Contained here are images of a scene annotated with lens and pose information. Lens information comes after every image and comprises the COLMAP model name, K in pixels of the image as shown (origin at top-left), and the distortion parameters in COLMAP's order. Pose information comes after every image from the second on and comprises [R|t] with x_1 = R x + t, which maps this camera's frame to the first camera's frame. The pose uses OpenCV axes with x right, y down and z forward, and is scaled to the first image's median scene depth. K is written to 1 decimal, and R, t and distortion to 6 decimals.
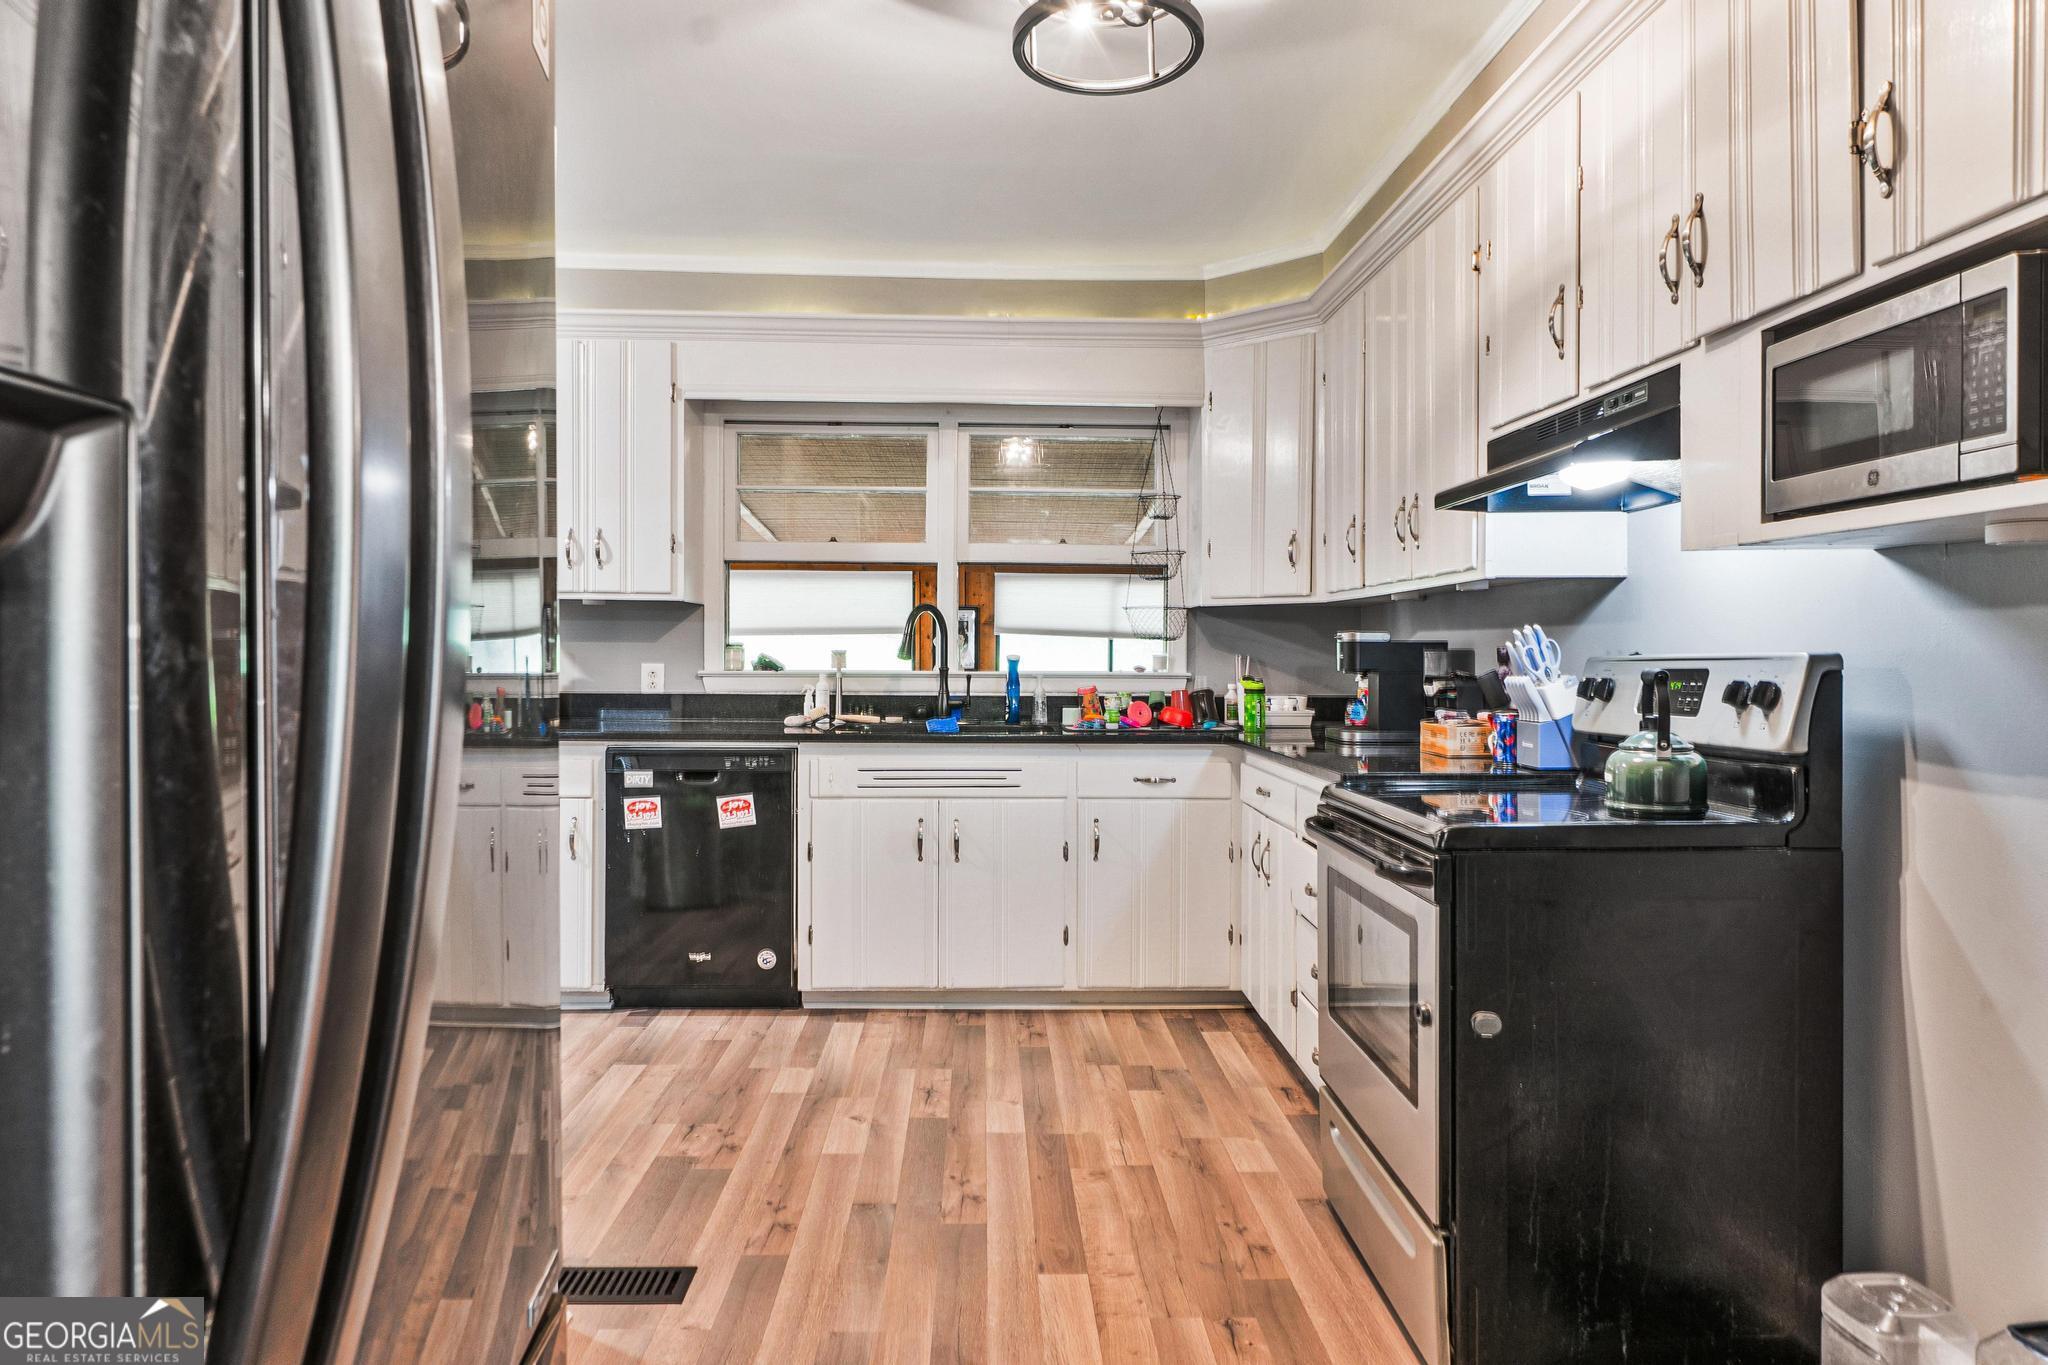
lens RADIAL K [[1251.4, 0, 1023.1], [0, 1251.4, 673.3], [0, 0, 1]] dist [-0.043326, -0.002700]
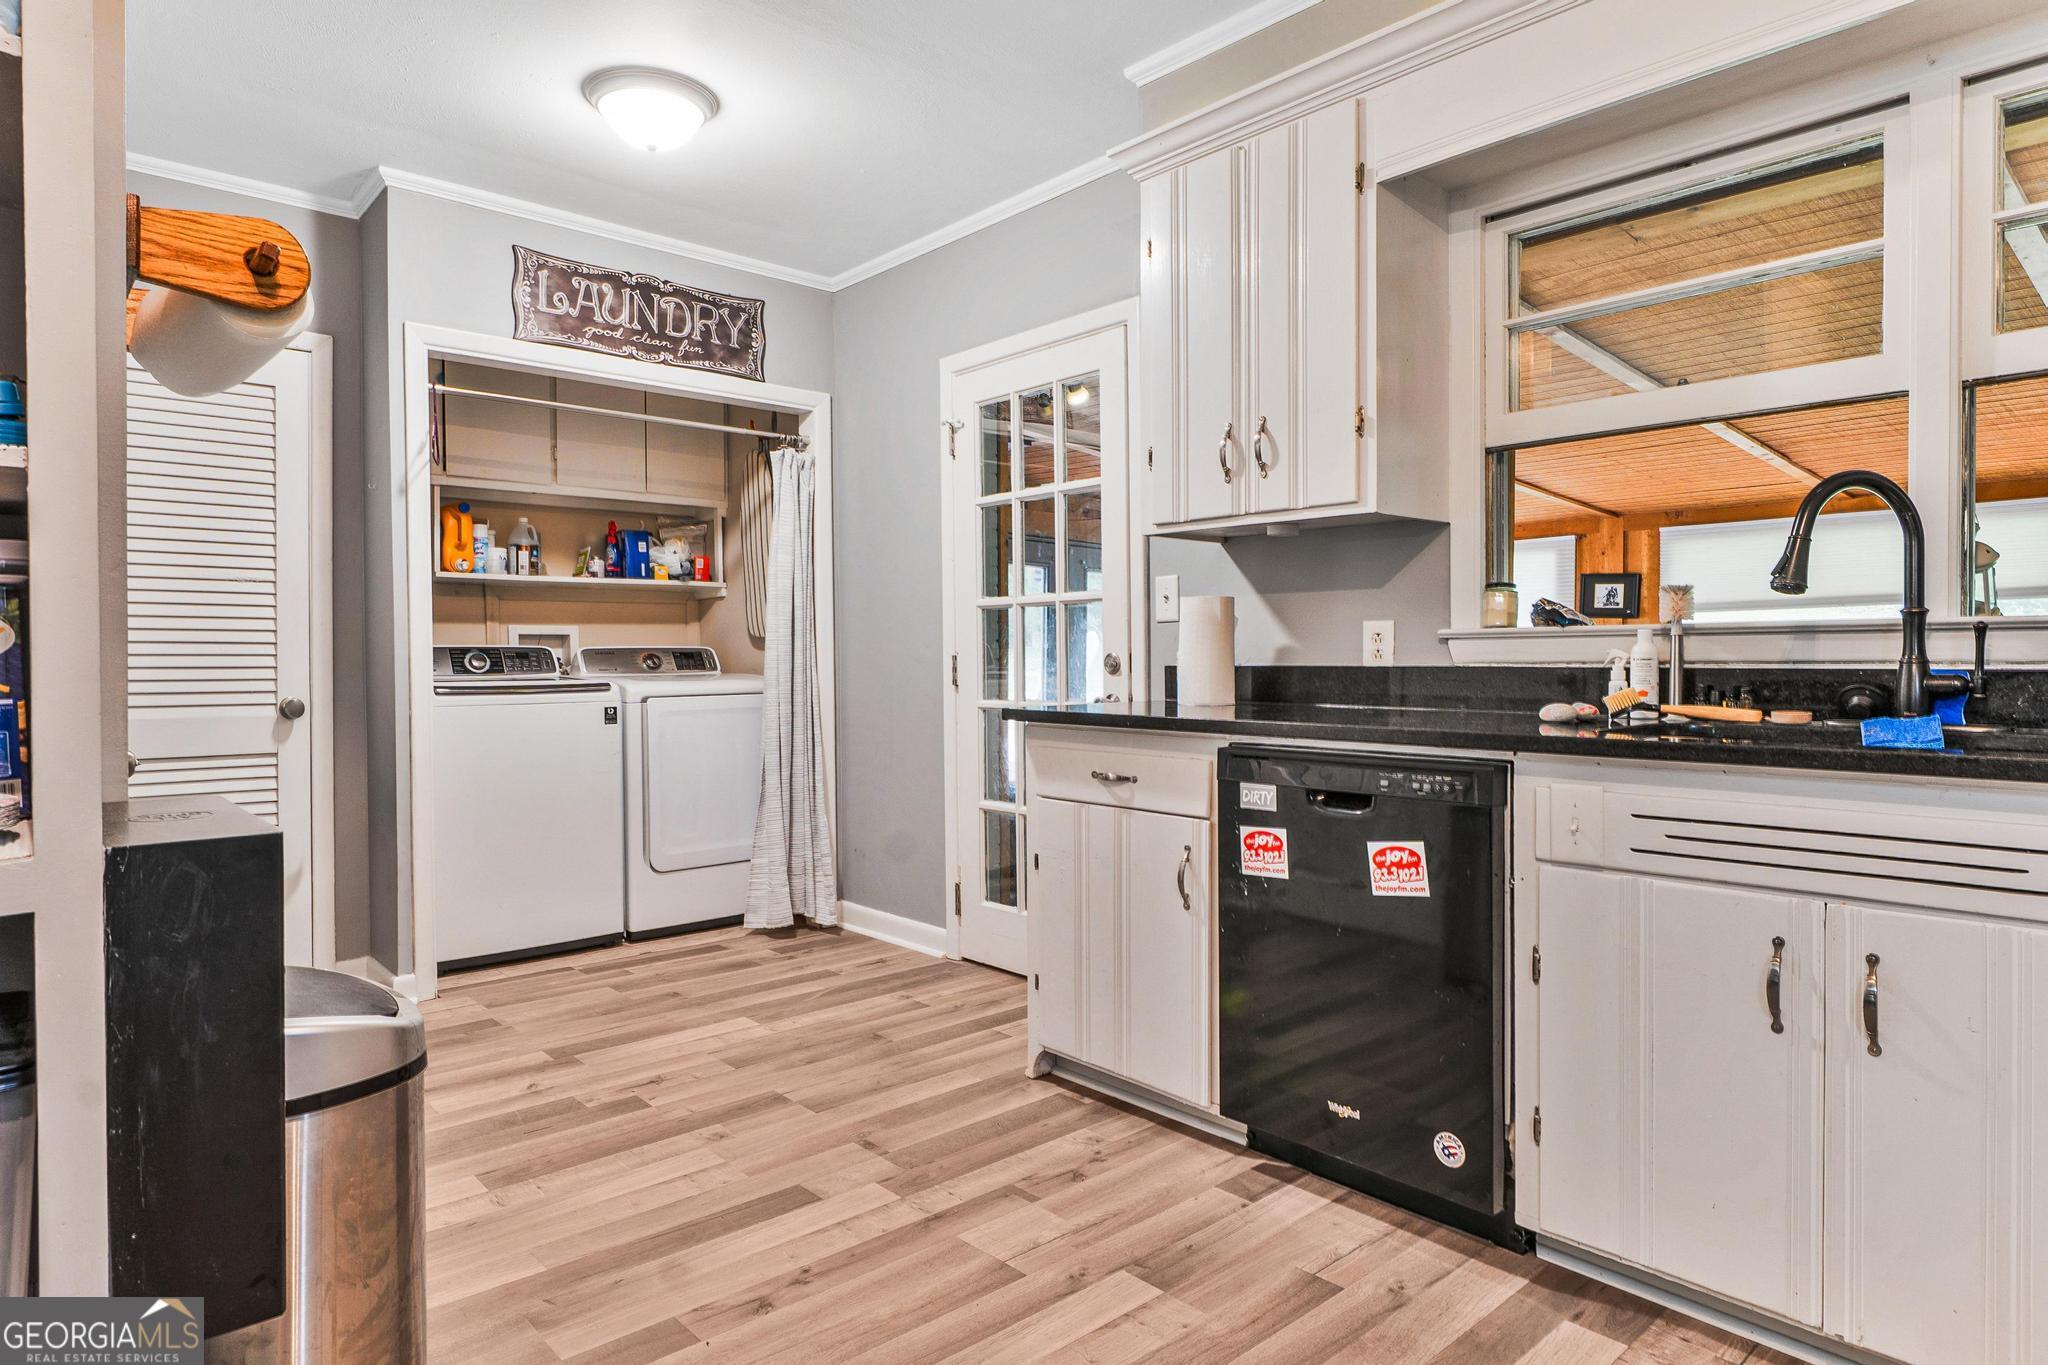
lens RADIAL K [[1178.4, 0, 1023.8], [0, 1178.4, 674.9], [0, 0, 1]] dist [-0.004709, -0.001219]
pose [[0.638329, 0.004383, -0.769751, 0.068818], [-0.001898, 0.999990, 0.004120, 0.021072], [0.769761, -0.001169, 0.638331, 0.524752]]
